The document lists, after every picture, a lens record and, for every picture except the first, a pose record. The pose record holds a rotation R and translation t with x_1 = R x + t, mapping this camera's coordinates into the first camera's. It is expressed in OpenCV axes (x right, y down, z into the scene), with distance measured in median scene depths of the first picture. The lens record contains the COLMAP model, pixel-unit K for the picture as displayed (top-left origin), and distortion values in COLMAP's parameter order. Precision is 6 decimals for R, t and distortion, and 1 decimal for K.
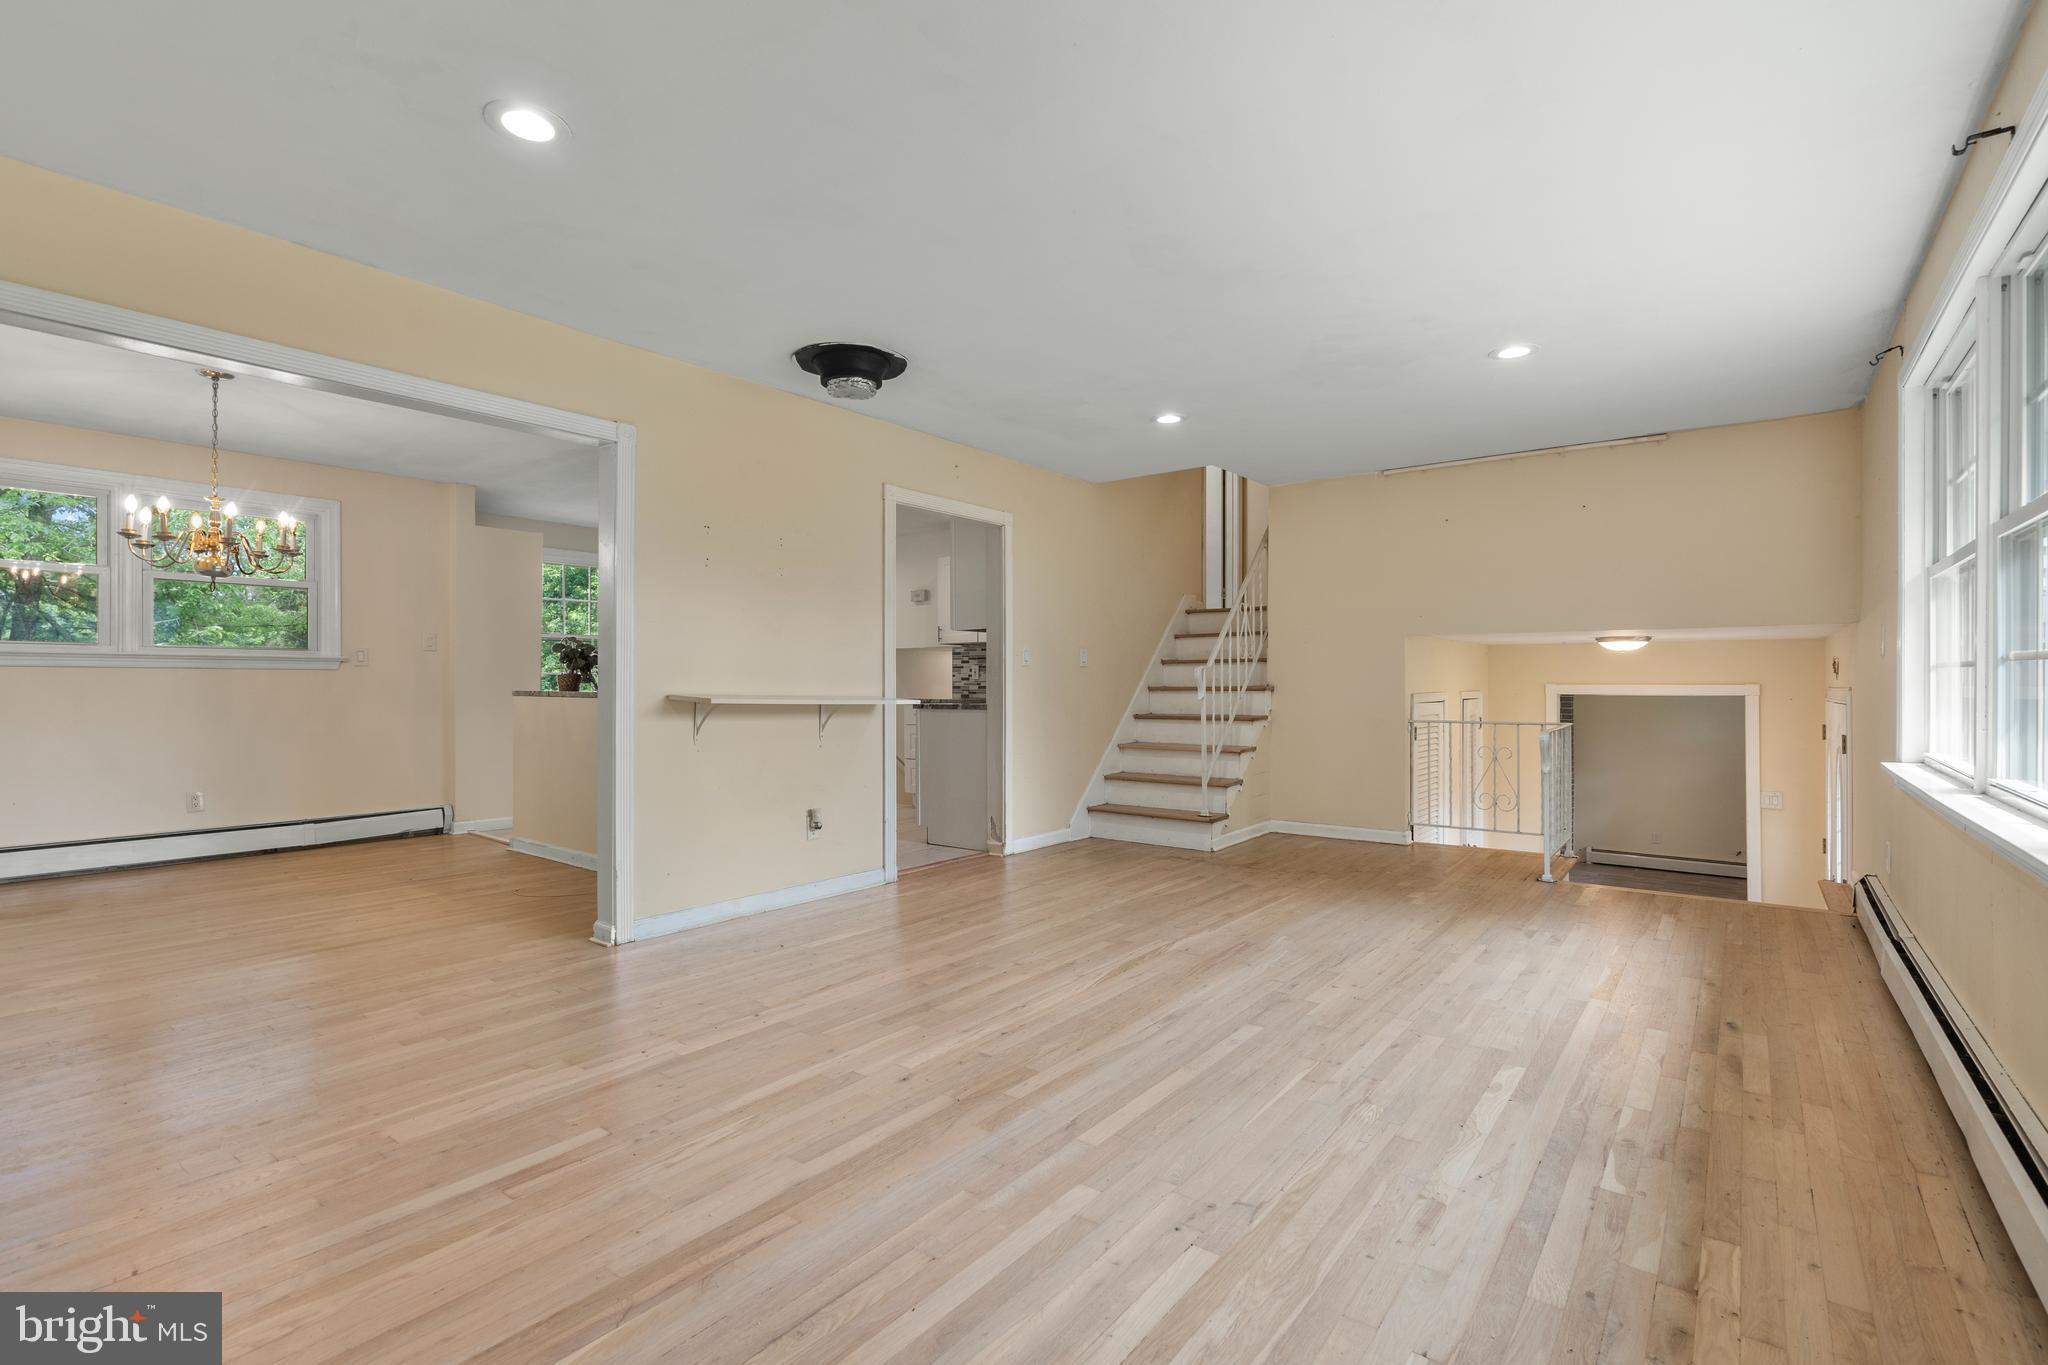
lens RADIAL K [[938.0, 0, 1031.8], [0, 938.0, 680.7], [0, 0, 1]] dist [-0.006363, 0.003512]
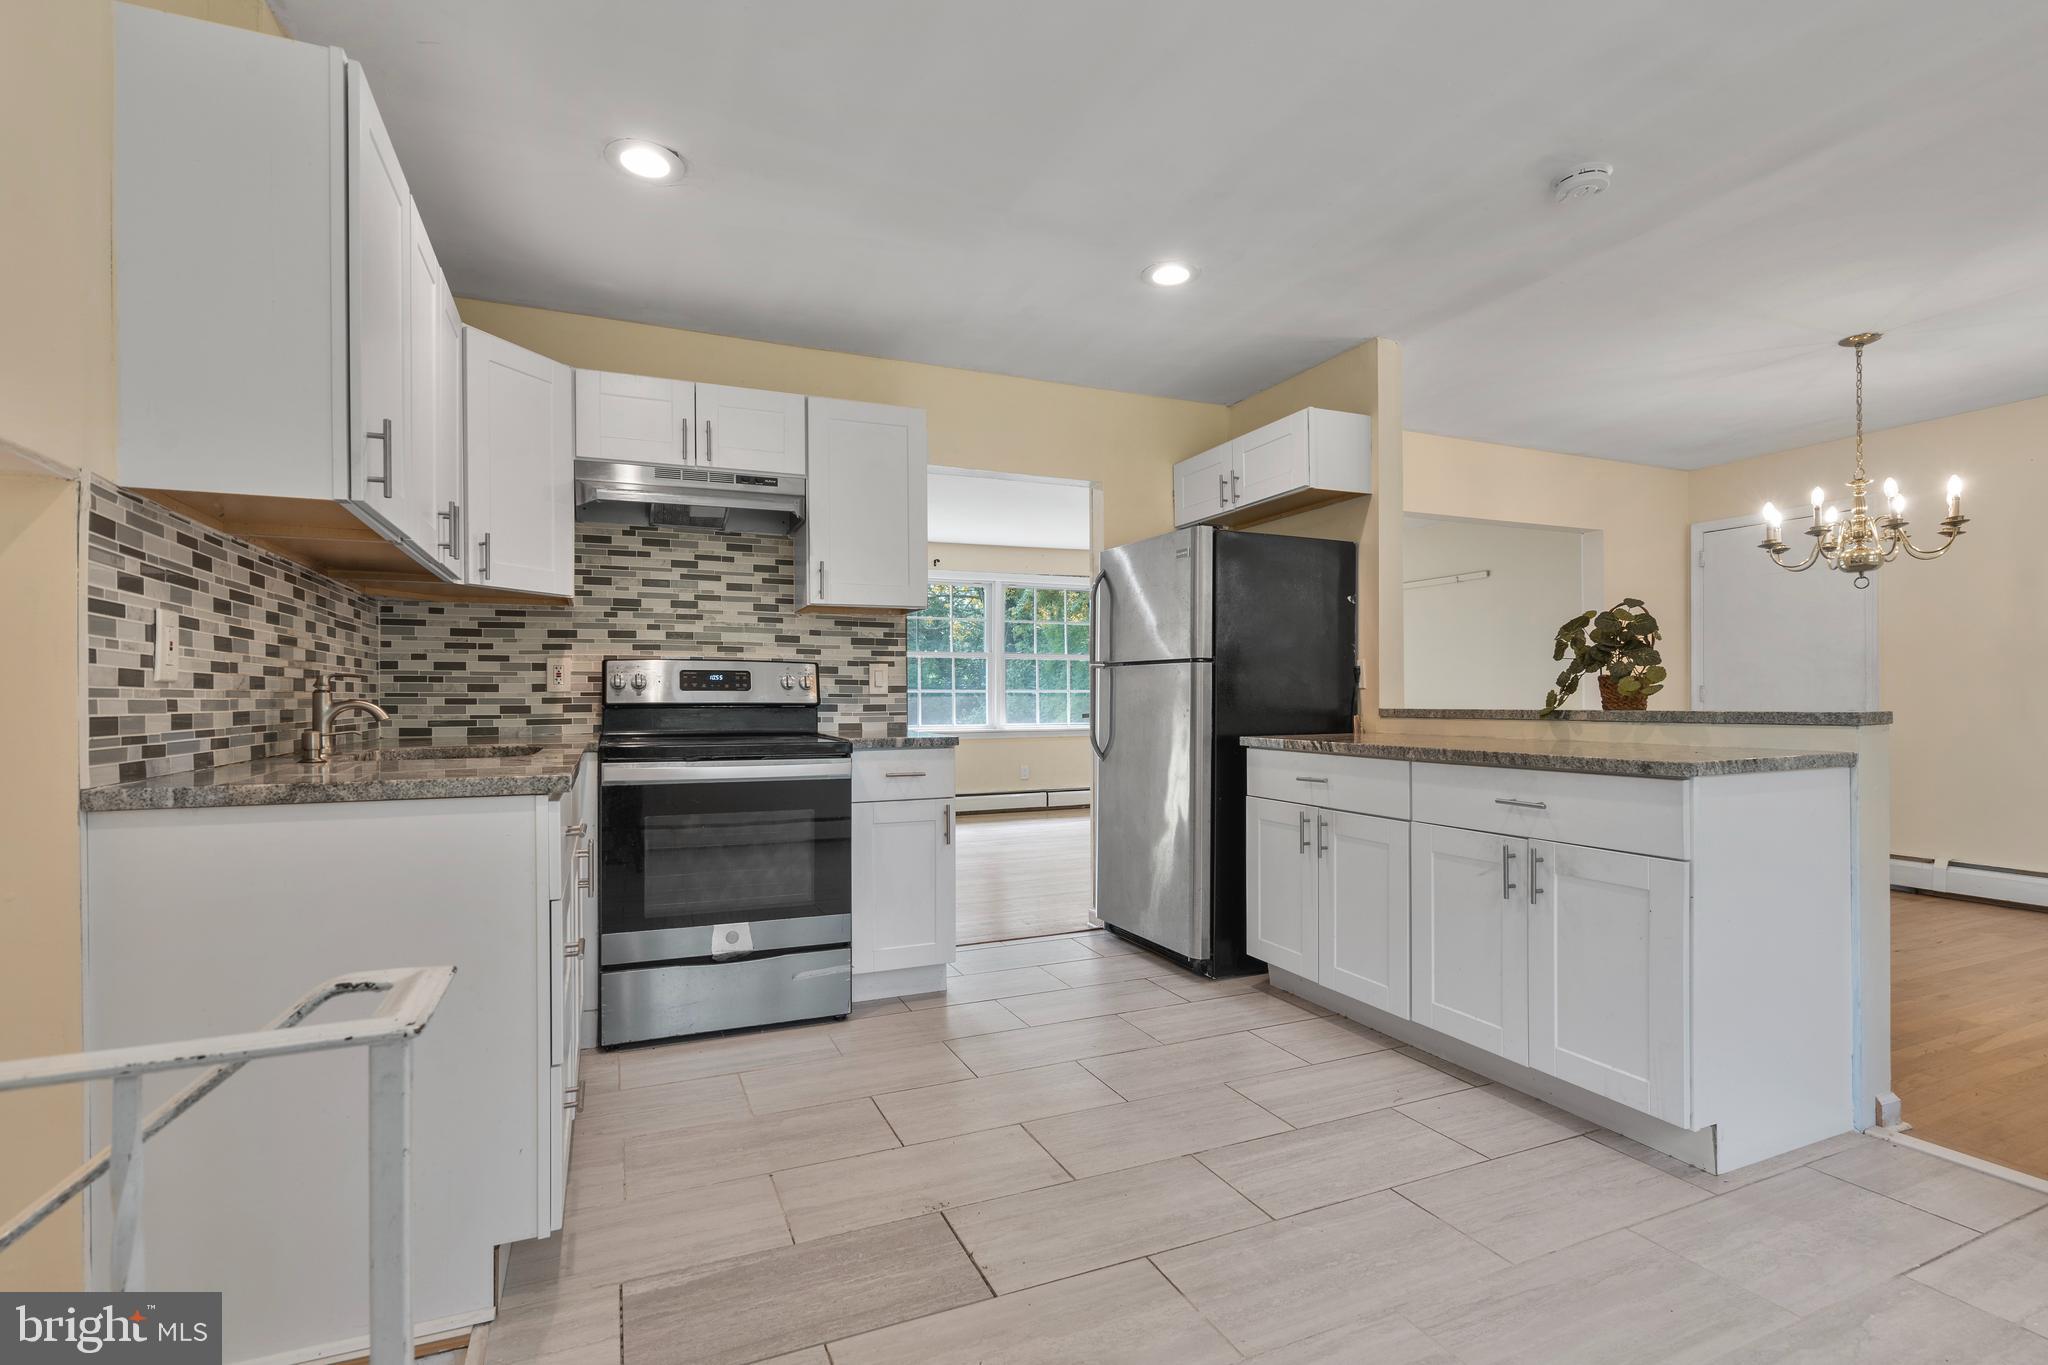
lens RADIAL K [[938.0, 0, 1026.4], [0, 938.0, 698.1], [0, 0, 1]] dist [-0.006363, 0.003512]
pose [[-0.876550, 0.006514, 0.481267, -0.844874], [0.005835, 0.999979, -0.002907, 0.010499], [-0.481276, 0.000260, -0.876569, 2.943621]]
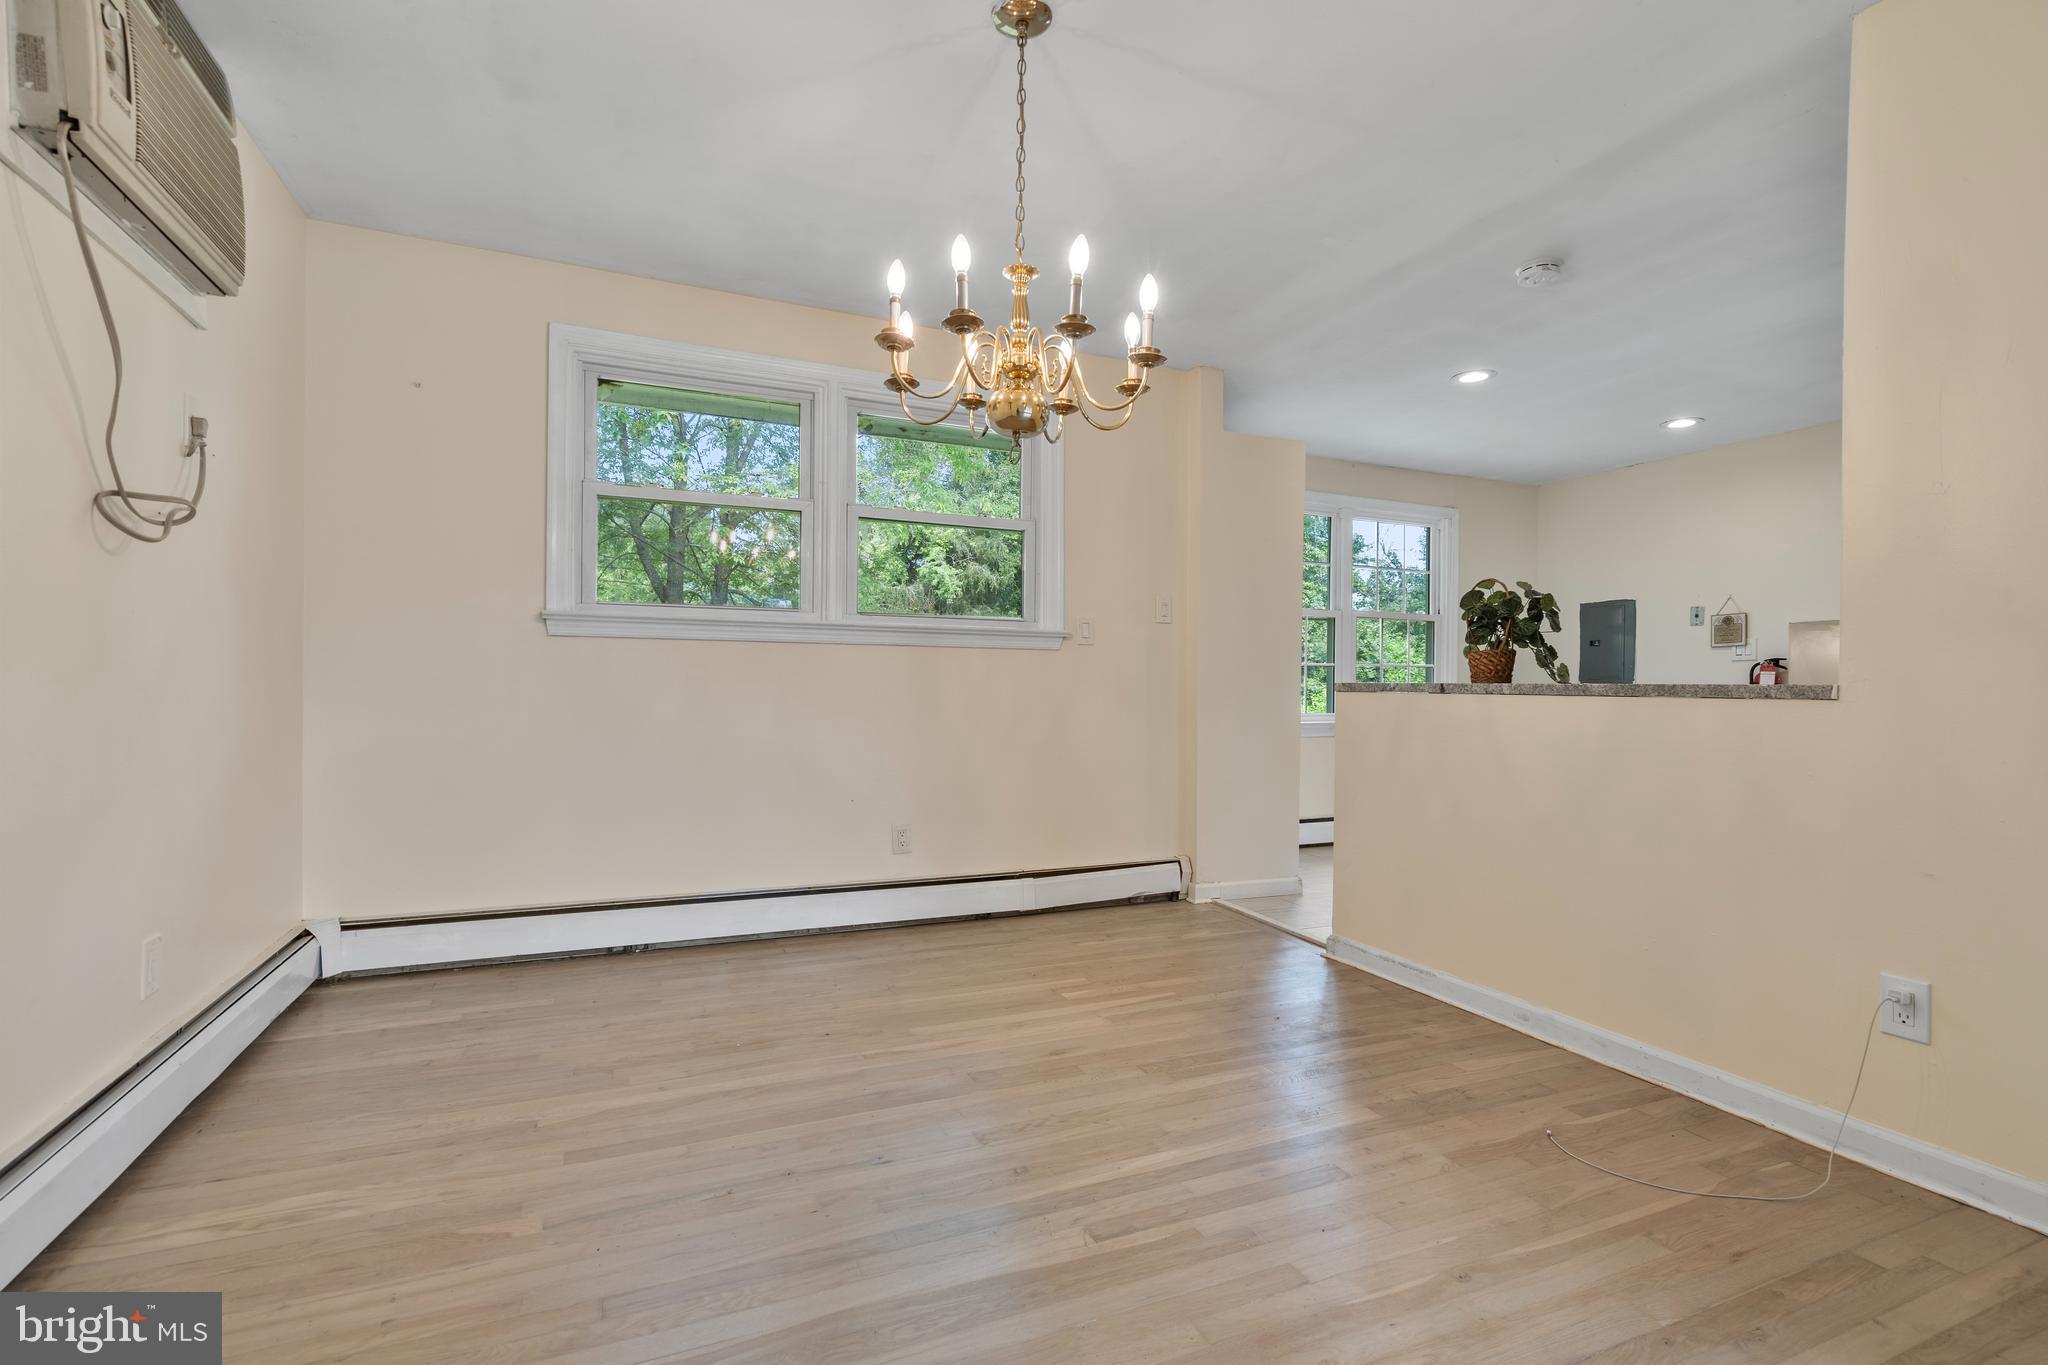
lens RADIAL K [[938.0, 0, 1013.4], [0, 938.0, 688.3], [0, 0, 1]] dist [-0.006363, 0.003512]
pose [[0.872370, 0.010769, -0.488727, -0.872571], [-0.009849, 0.999942, 0.004454, 0.027118], [0.488746, 0.000928, 0.872426, 0.784649]]
